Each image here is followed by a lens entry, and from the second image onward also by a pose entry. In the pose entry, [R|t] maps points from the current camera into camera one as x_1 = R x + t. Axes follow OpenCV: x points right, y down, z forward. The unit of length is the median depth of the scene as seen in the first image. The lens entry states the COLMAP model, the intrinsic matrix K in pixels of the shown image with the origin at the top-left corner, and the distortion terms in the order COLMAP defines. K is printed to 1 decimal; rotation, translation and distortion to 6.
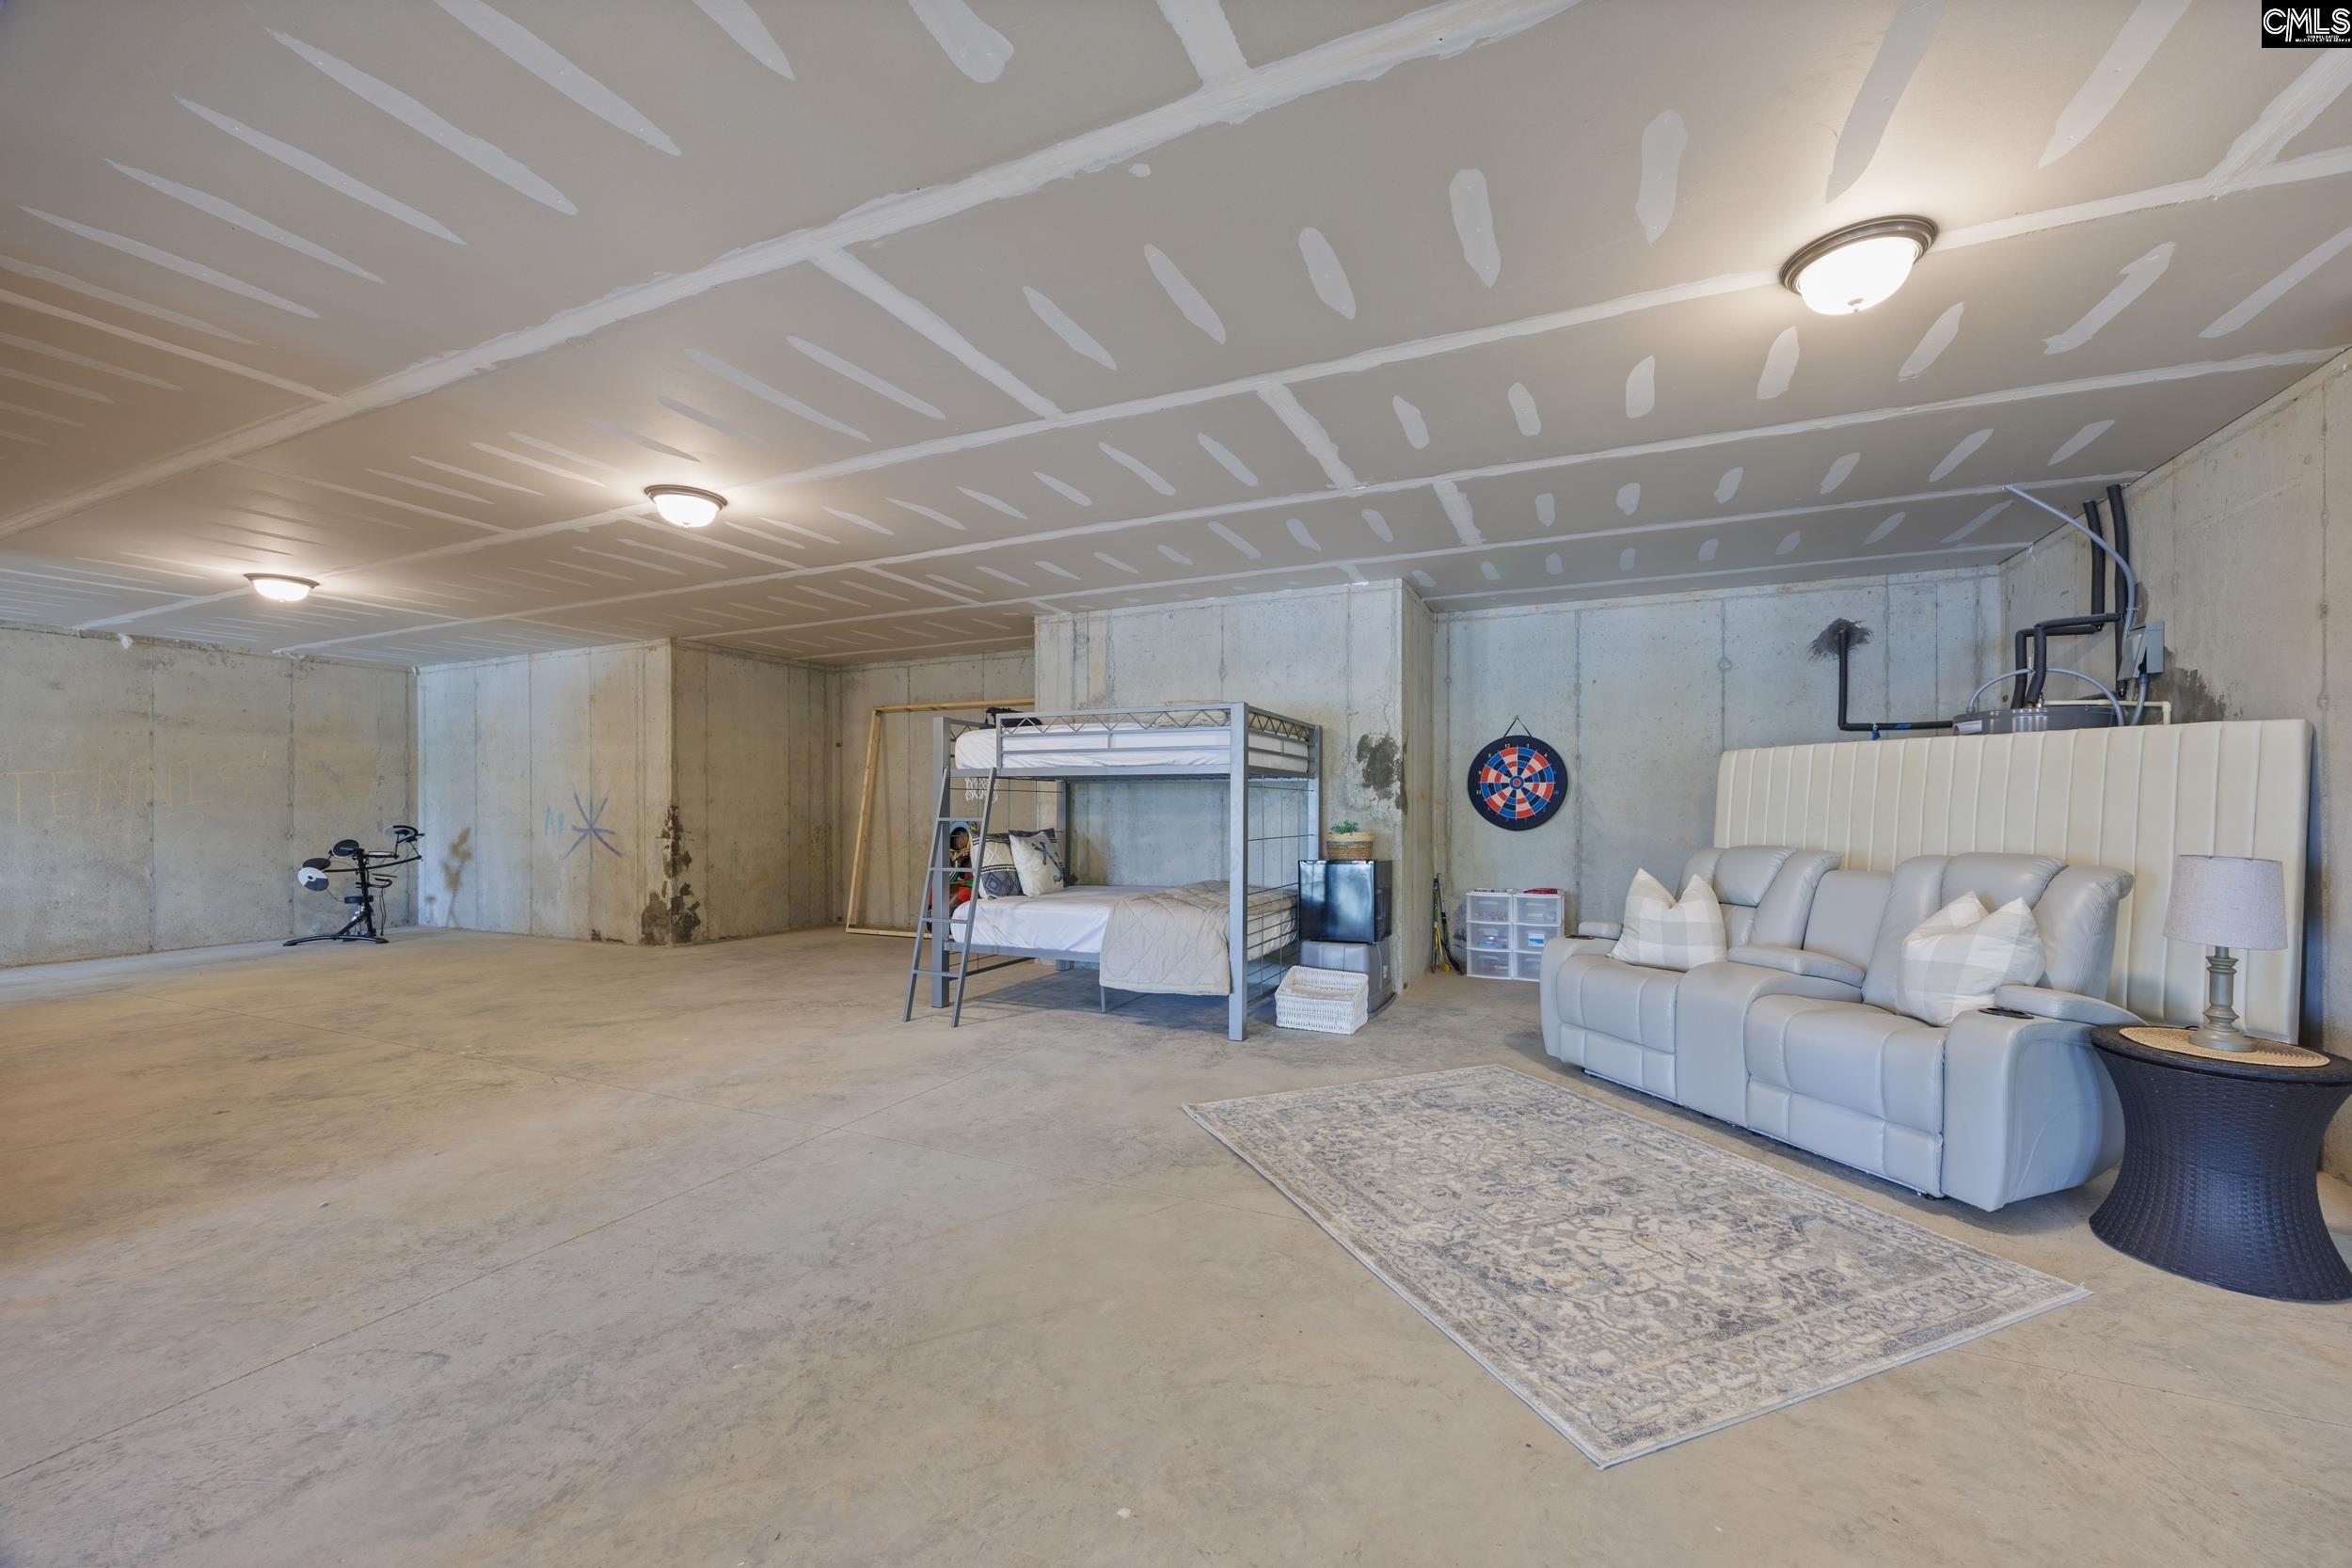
lens RADIAL K [[914.4, 0, 1176.0], [0, 914.4, 784.0], [0, 0, 1]] dist [0.025487, -0.000072]
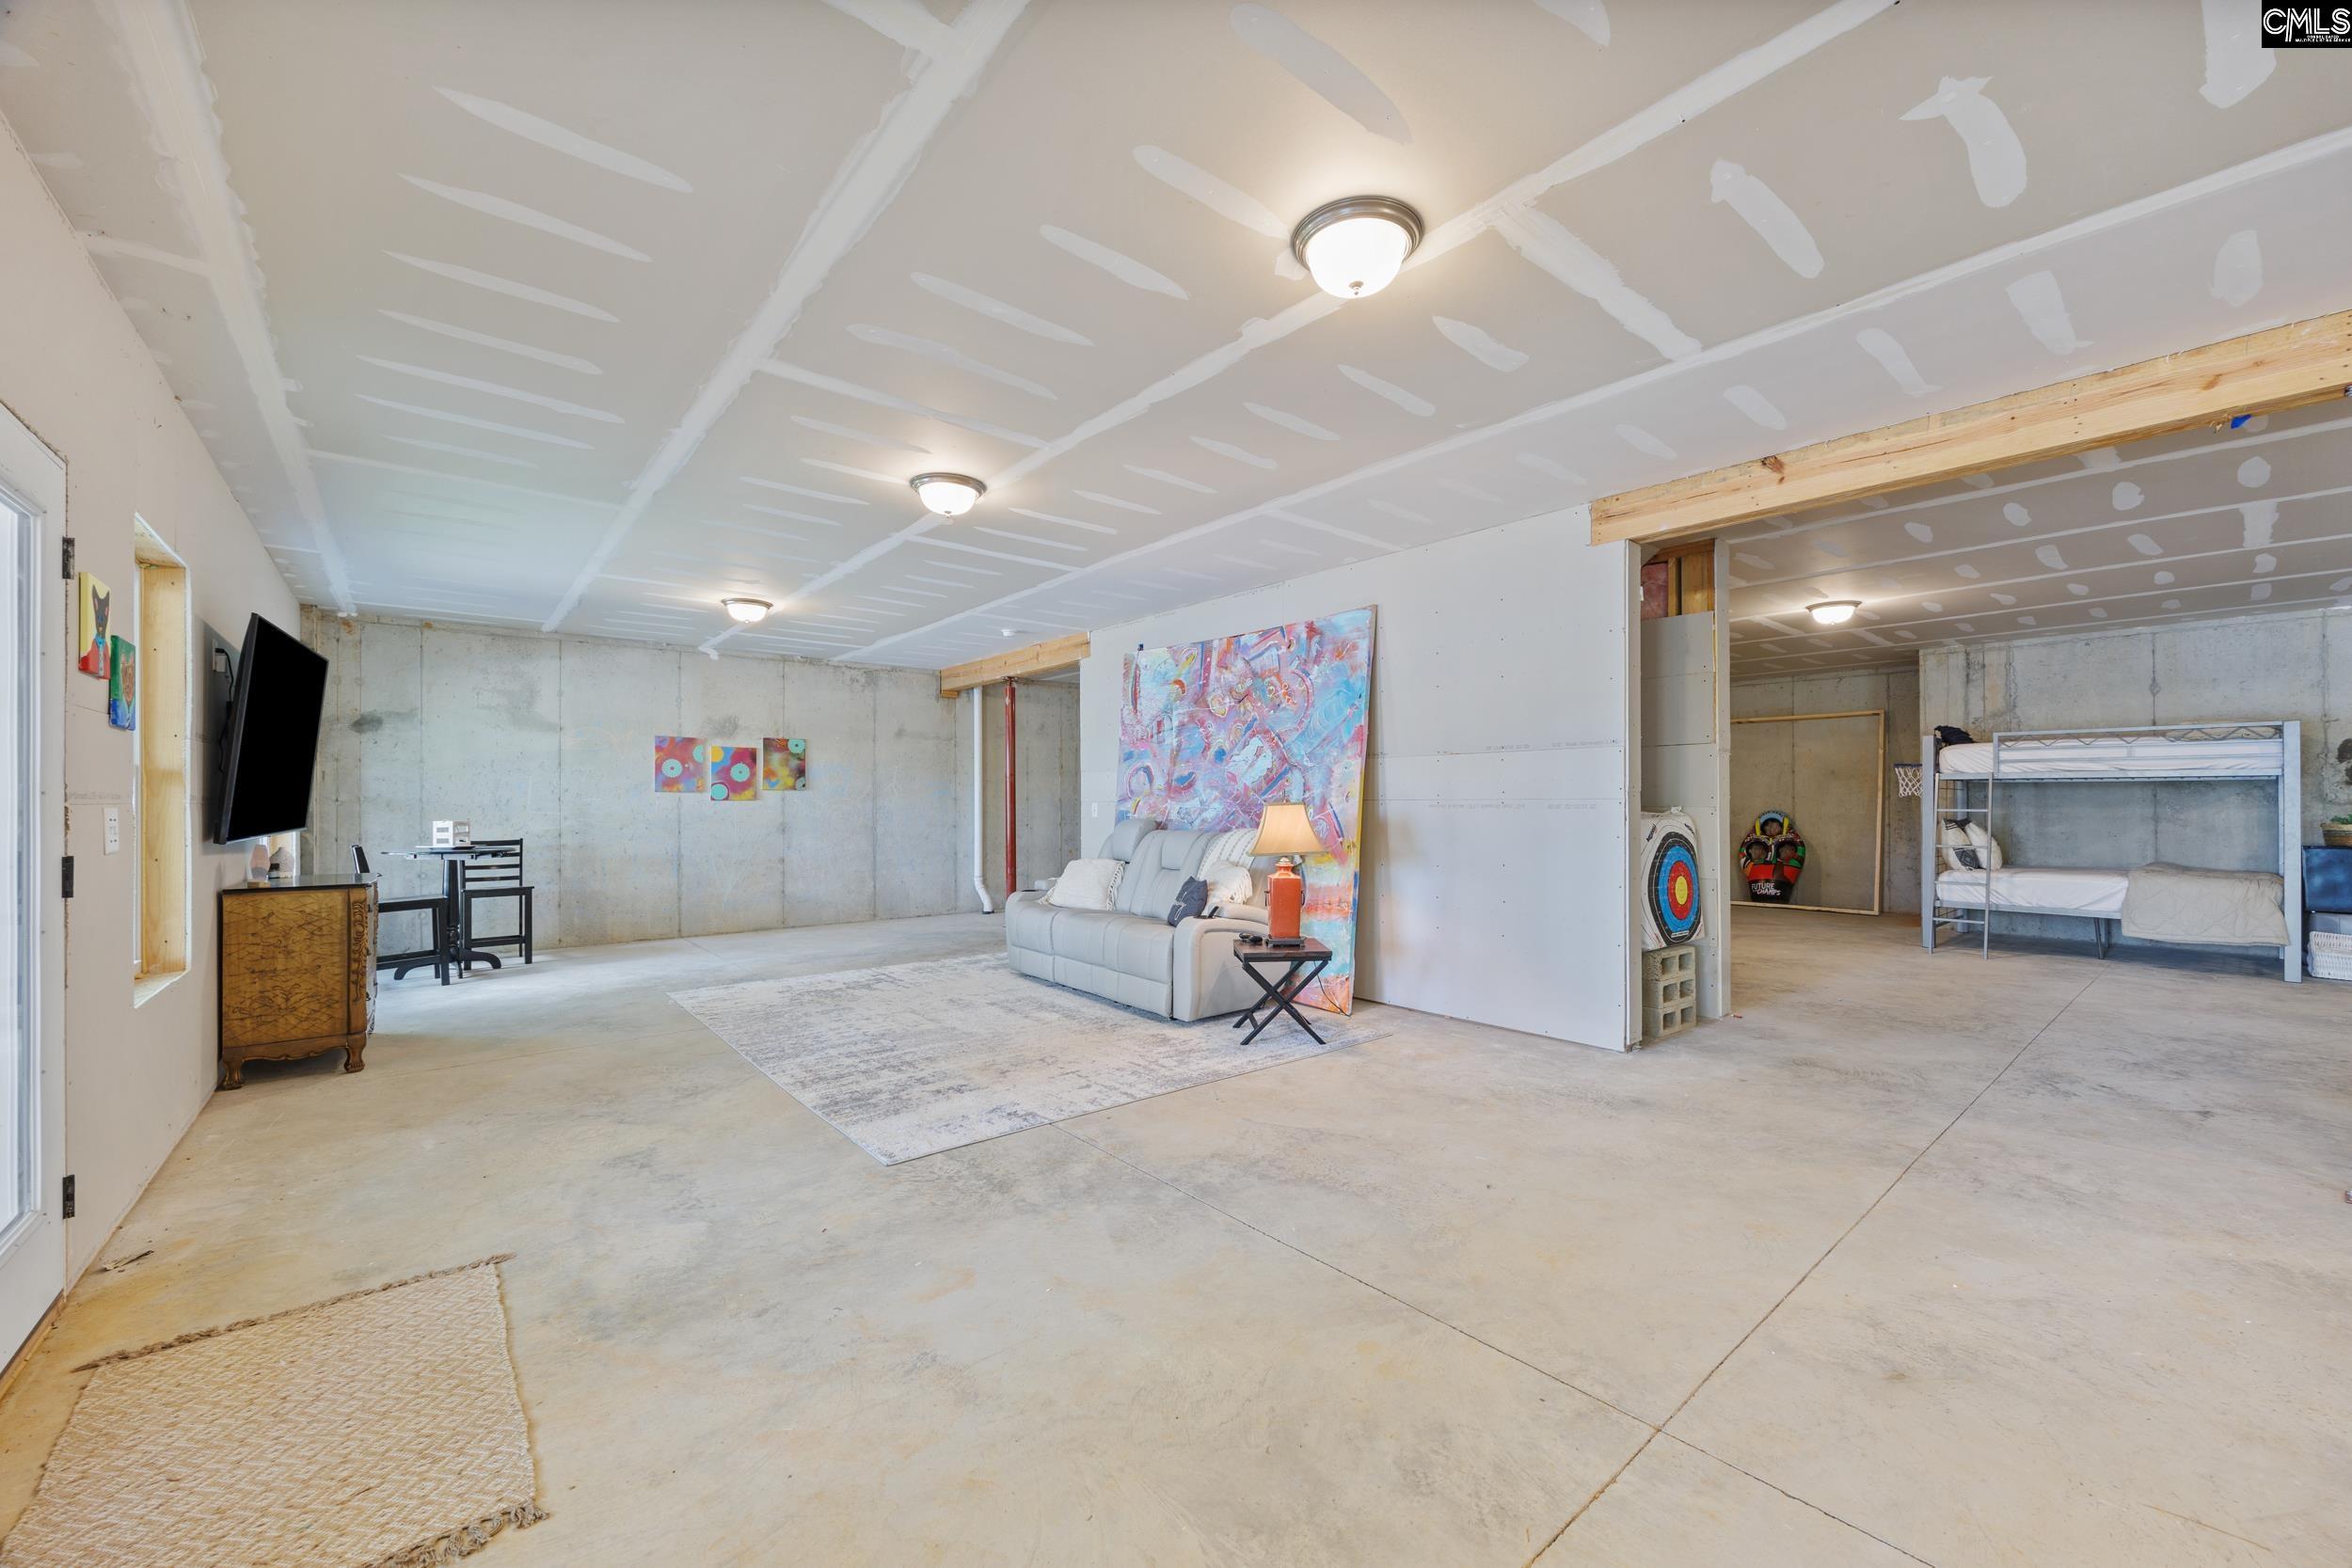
lens RADIAL K [[903.0, 0, 1176.0], [0, 903.0, 784.0], [0, 0, 1]] dist [-0.001350, -0.000192]
pose [[0.908497, -0.006223, -0.417845, -0.706231], [0.008782, 0.999953, 0.004201, -0.016183], [0.417799, -0.007486, 0.908509, -0.690371]]
